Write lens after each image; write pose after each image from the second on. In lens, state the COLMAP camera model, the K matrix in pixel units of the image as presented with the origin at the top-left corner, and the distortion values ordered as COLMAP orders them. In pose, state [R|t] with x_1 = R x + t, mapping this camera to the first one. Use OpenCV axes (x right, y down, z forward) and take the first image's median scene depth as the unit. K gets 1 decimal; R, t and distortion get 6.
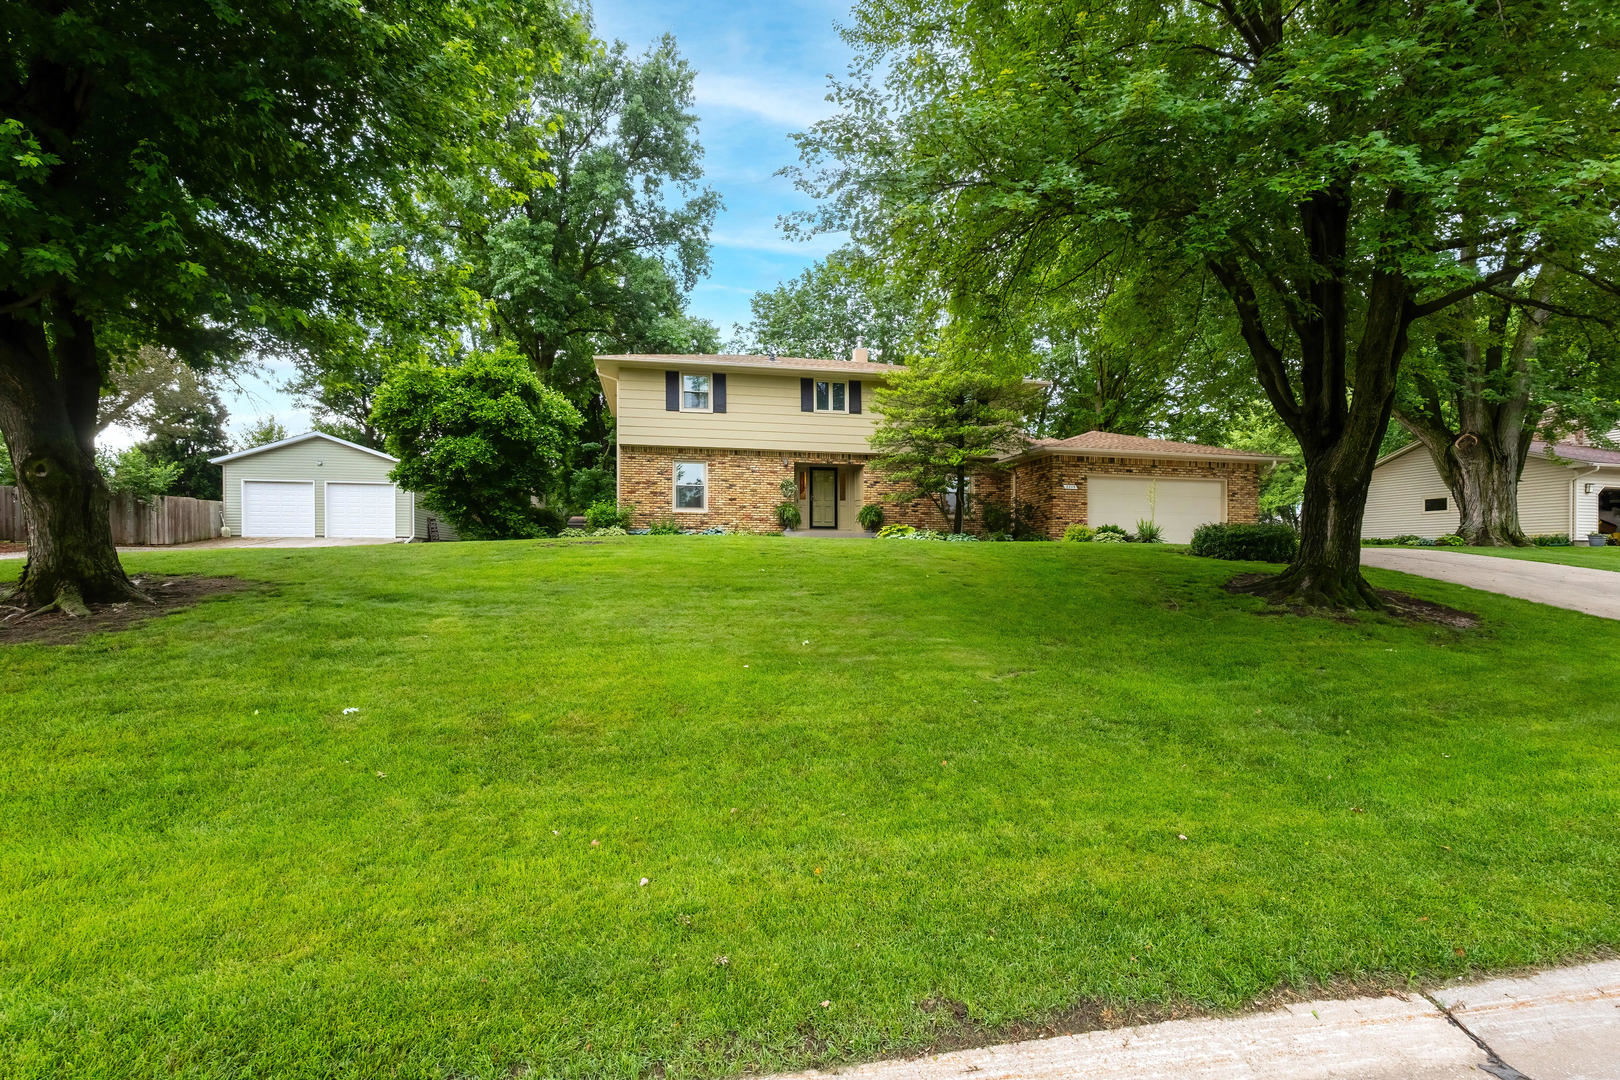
lens RADIAL K [[782.1, 0, 766.5], [0, 782.1, 583.3], [0, 0, 1]] dist [-0.025191, 0.000390]
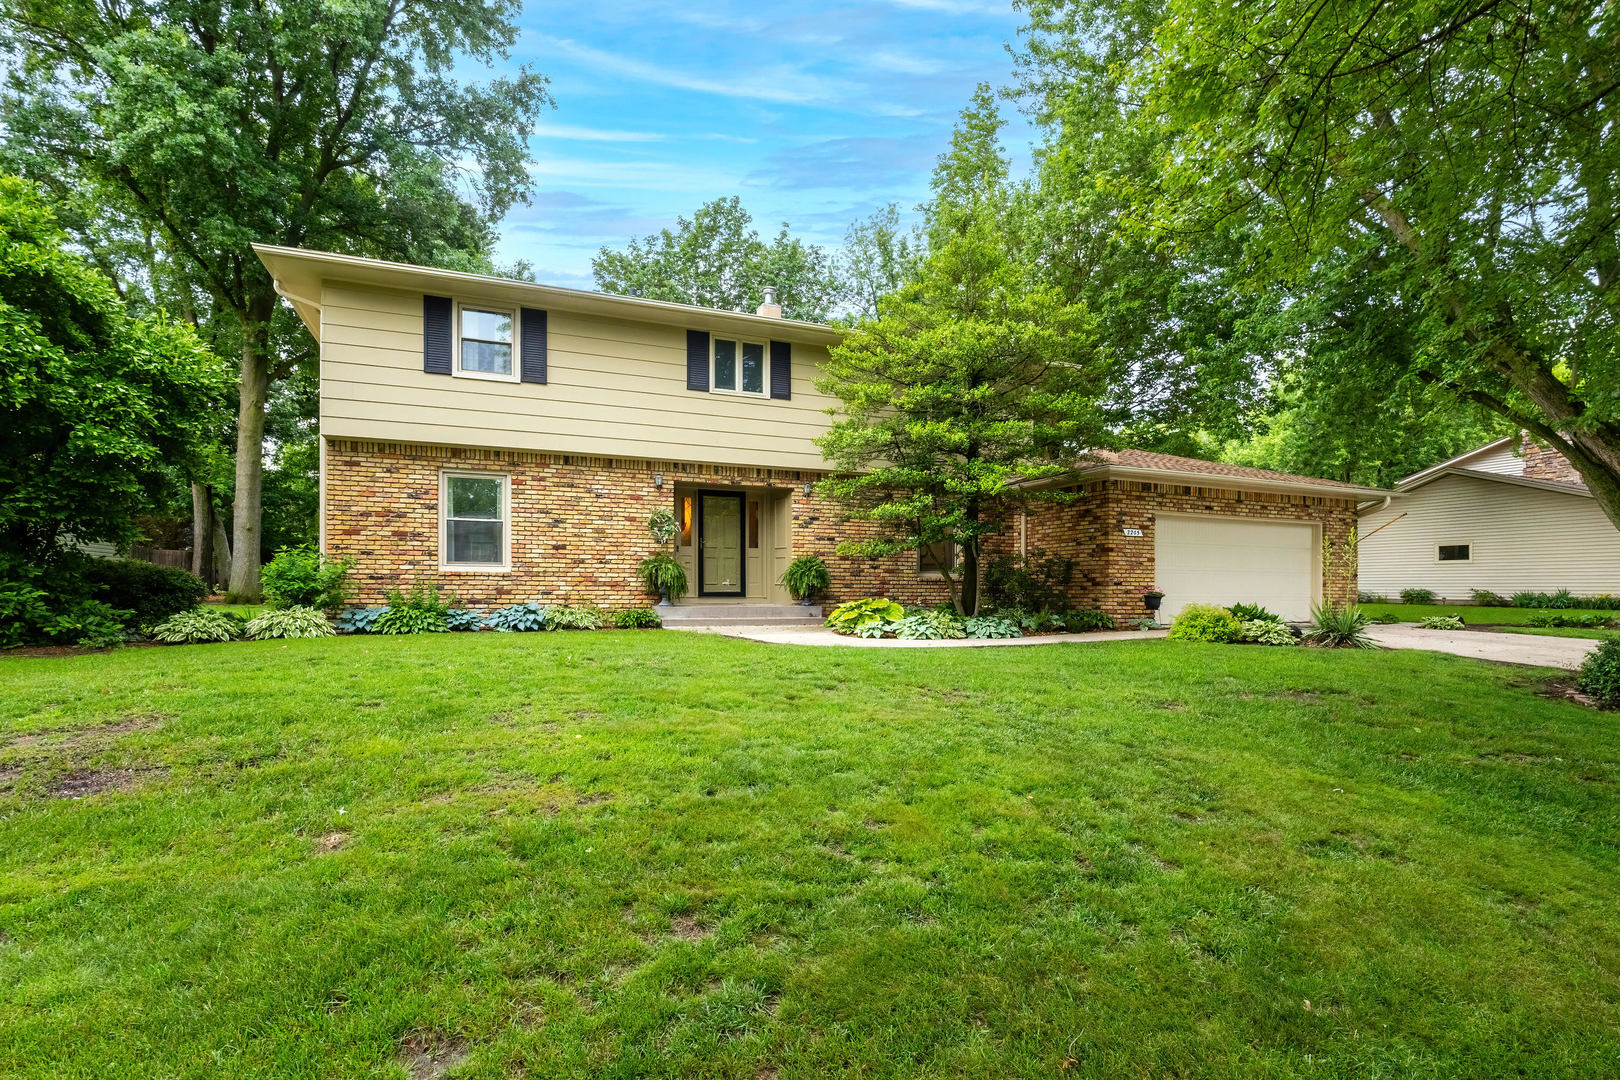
lens RADIAL K [[782.1, 0, 766.5], [0, 782.1, 583.3], [0, 0, 1]] dist [-0.025191, 0.000390]
pose [[0.979137, -0.000476, 0.203203, -0.013181], [0.006102, 0.999615, -0.027062, -0.067178], [-0.203112, 0.027738, 0.978763, 0.448639]]
